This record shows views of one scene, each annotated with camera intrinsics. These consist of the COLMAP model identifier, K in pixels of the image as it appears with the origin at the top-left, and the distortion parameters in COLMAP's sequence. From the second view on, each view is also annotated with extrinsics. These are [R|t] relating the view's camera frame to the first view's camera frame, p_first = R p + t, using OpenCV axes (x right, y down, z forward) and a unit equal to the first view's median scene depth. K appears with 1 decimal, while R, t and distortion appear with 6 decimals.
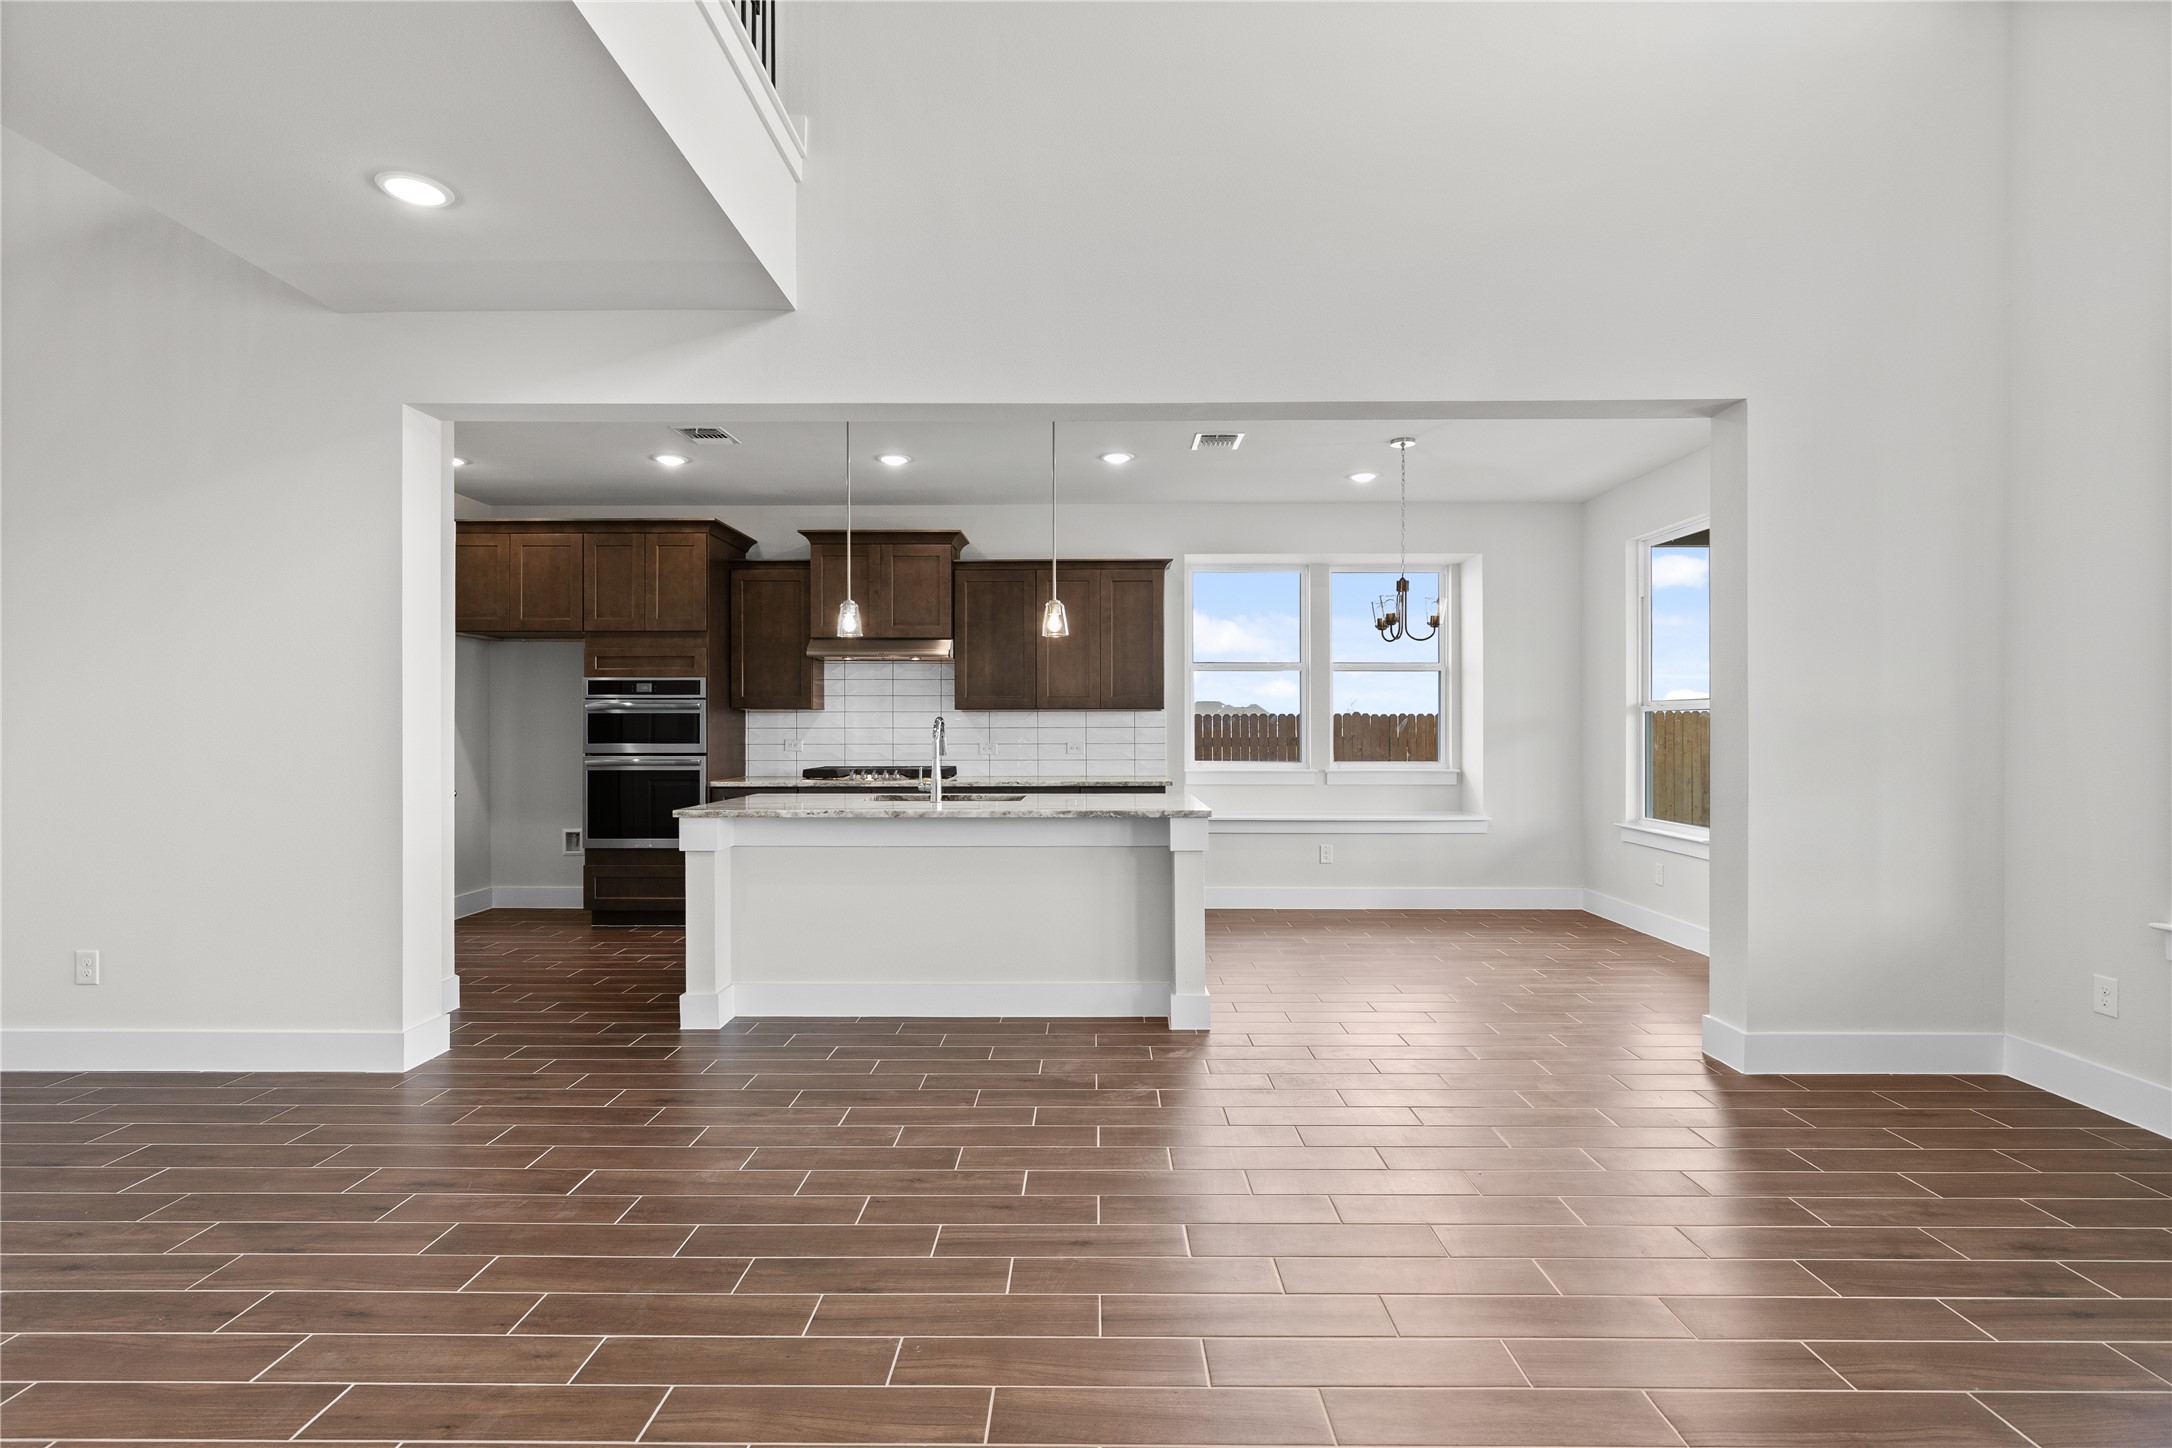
lens RADIAL K [[1011.1, 0, 1097.2], [0, 1011.1, 723.9], [0, 0, 1]] dist [0.003390, 0.000595]
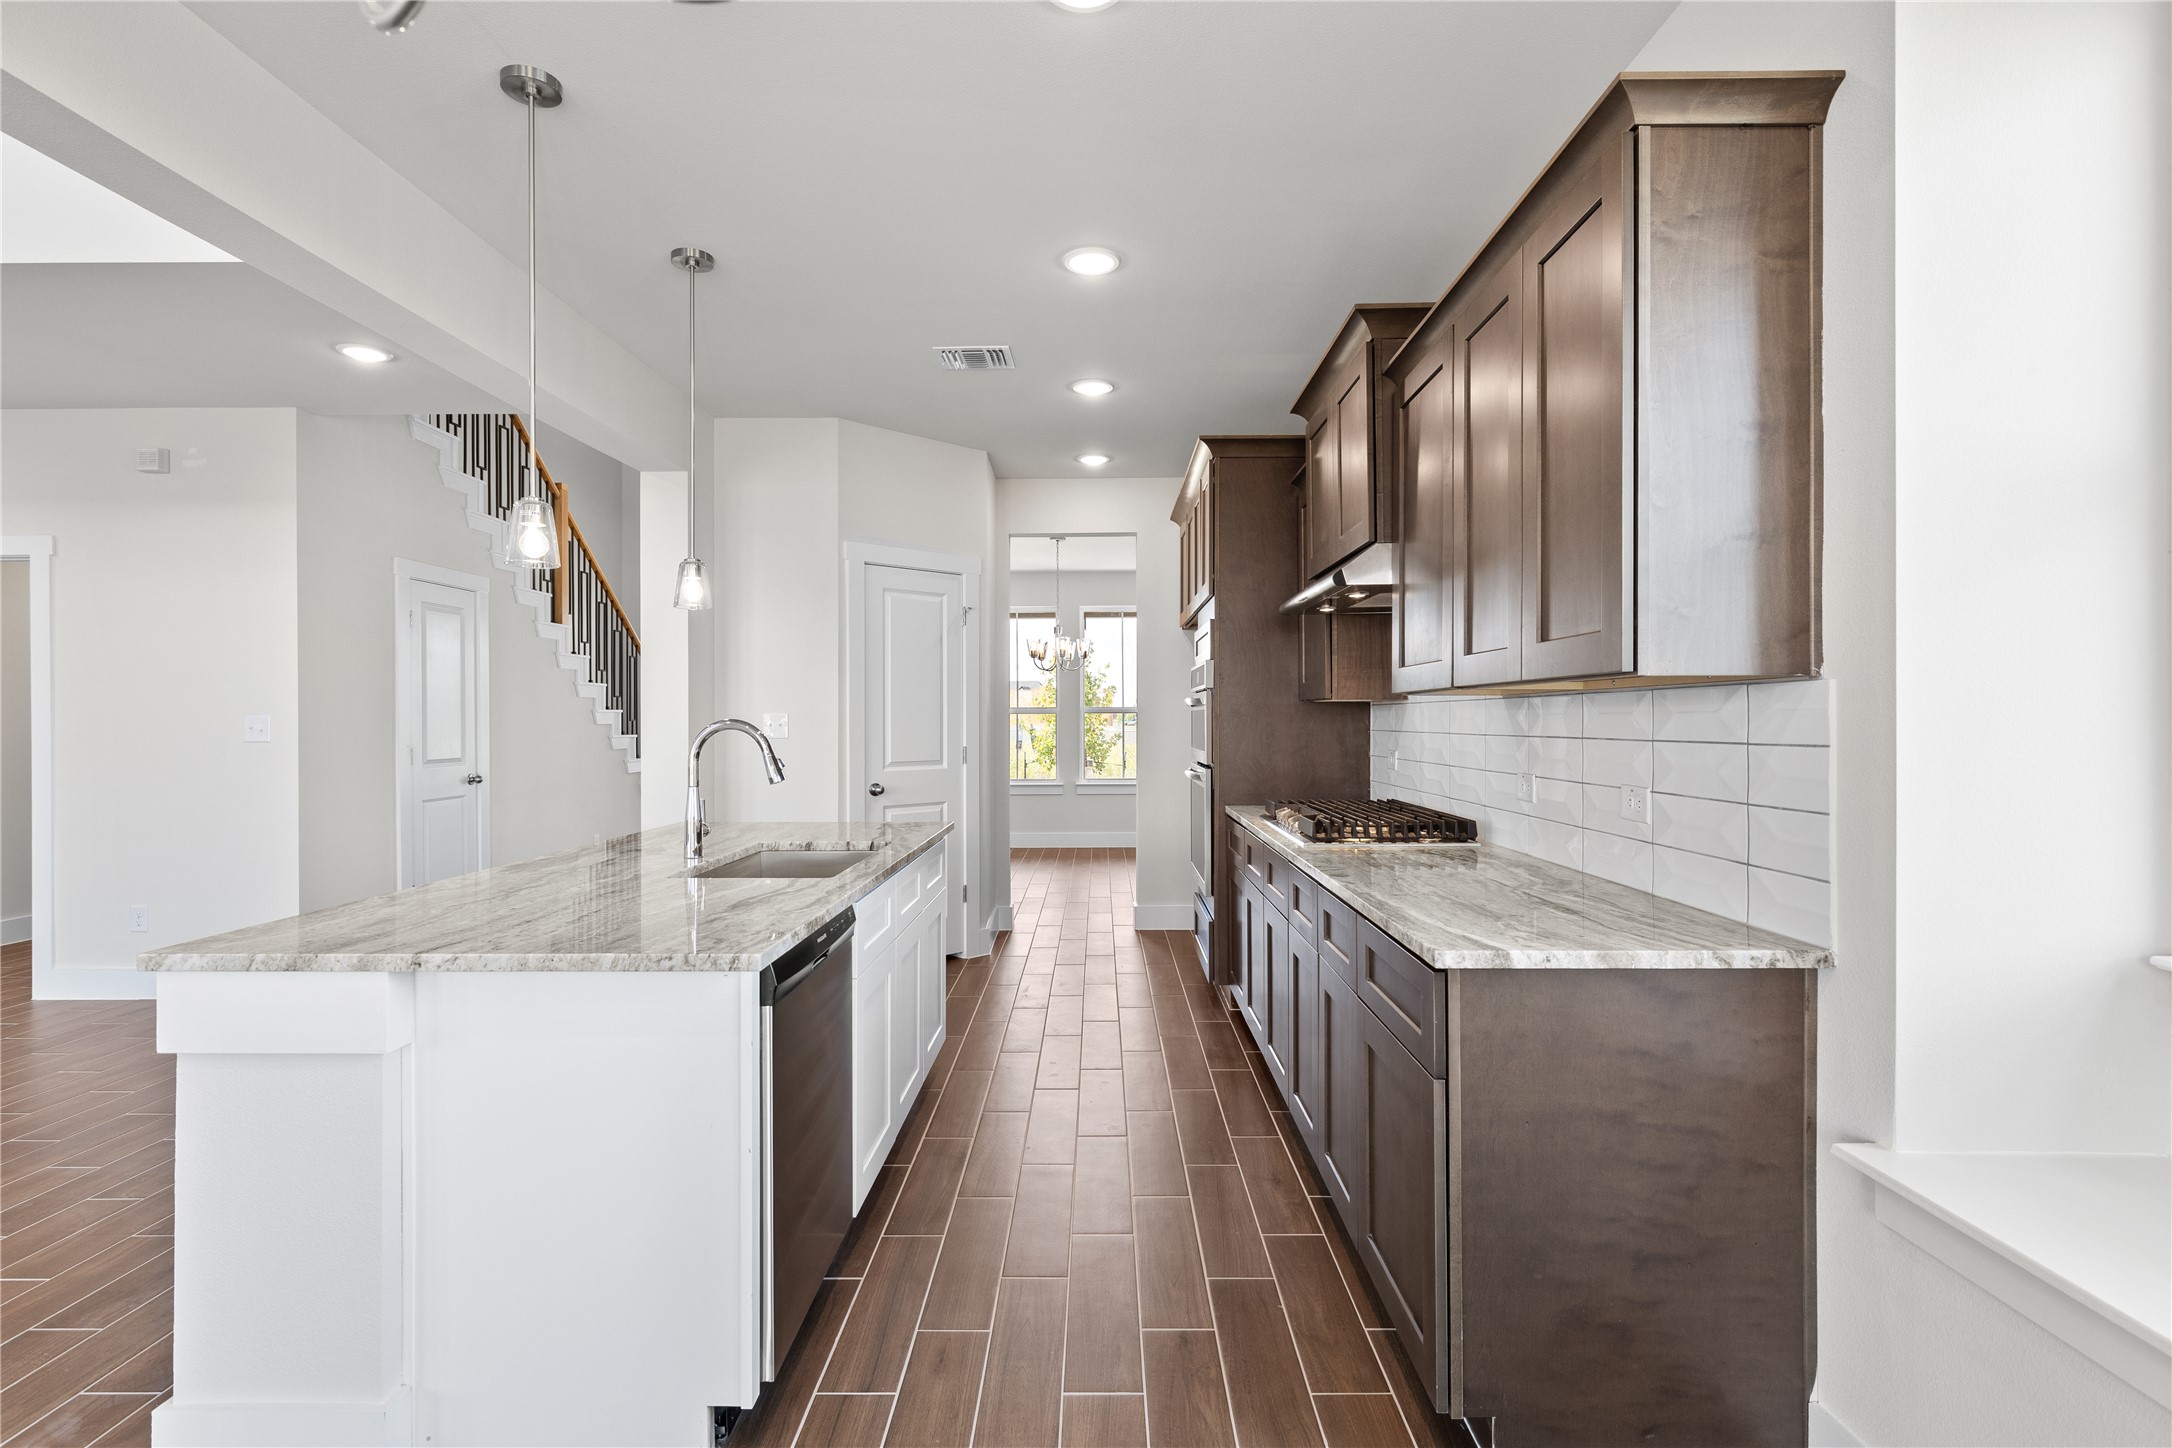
lens RADIAL K [[1011.1, 0, 1097.2], [0, 1011.1, 723.9], [0, 0, 1]] dist [0.003390, 0.000595]
pose [[-0.008316, 0.003194, -0.999960, 0.307438], [0.000170, 0.999995, 0.003193, -0.002309], [0.999965, -0.000144, -0.008316, 0.826774]]
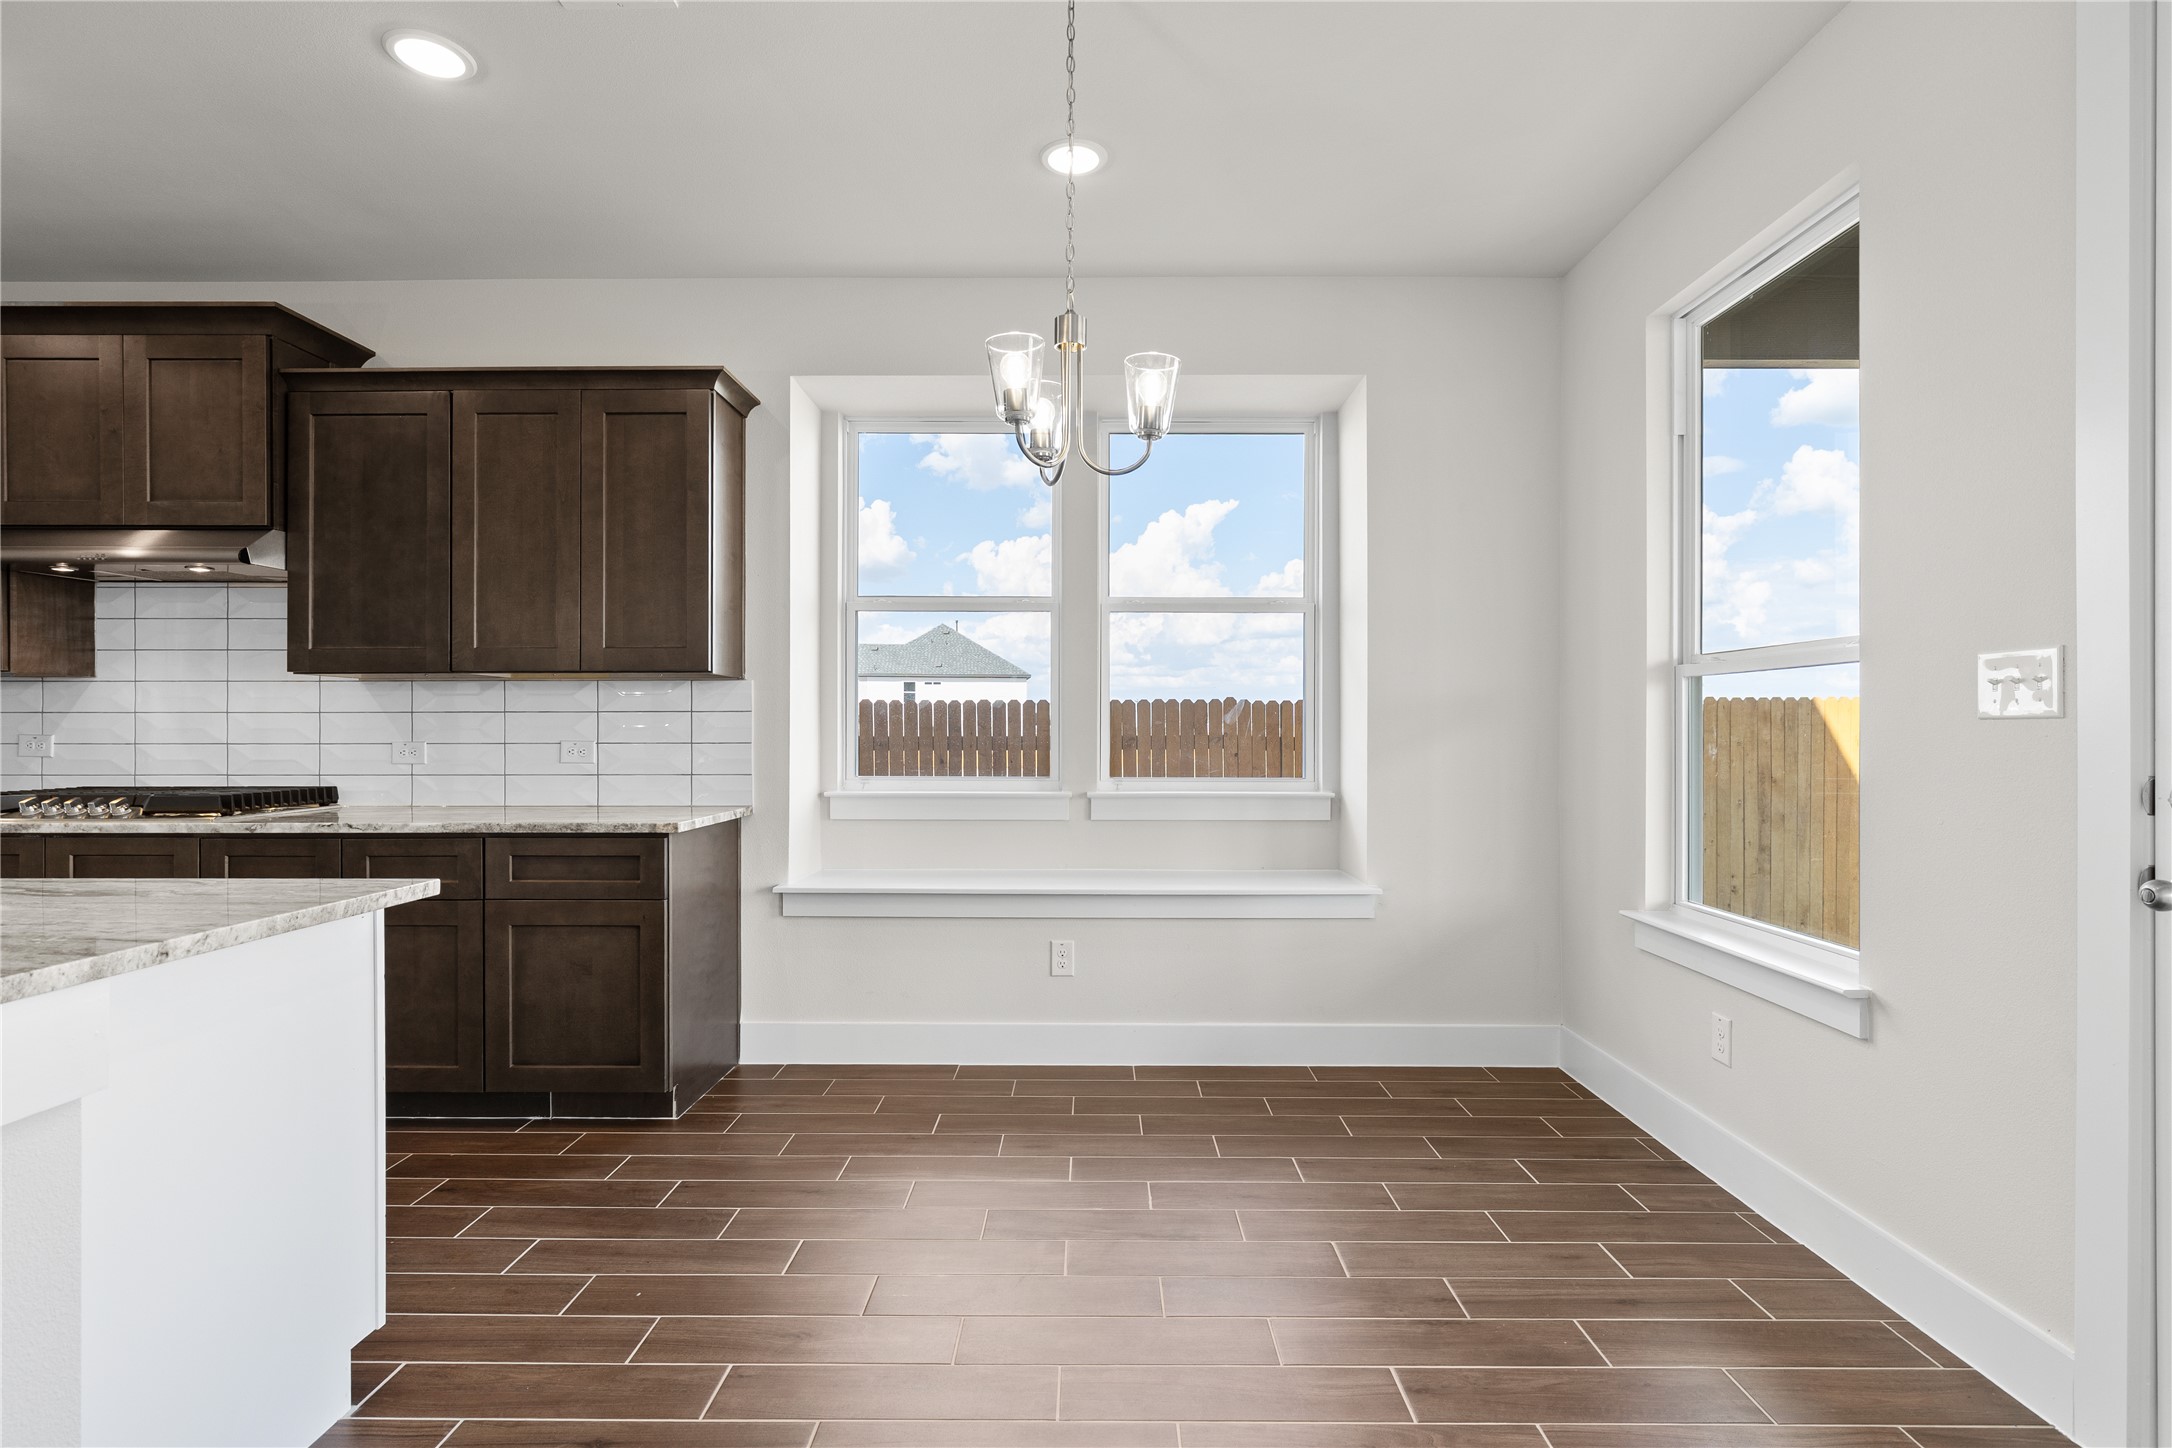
lens RADIAL K [[1011.1, 0, 1097.2], [0, 1011.1, 723.9], [0, 0, 1]] dist [0.003390, 0.000595]
pose [[0.999941, 0.001256, -0.010833, 0.250173], [-0.001306, 0.999989, -0.004581, 0.011793], [0.010828, 0.004595, 0.999931, 0.484097]]
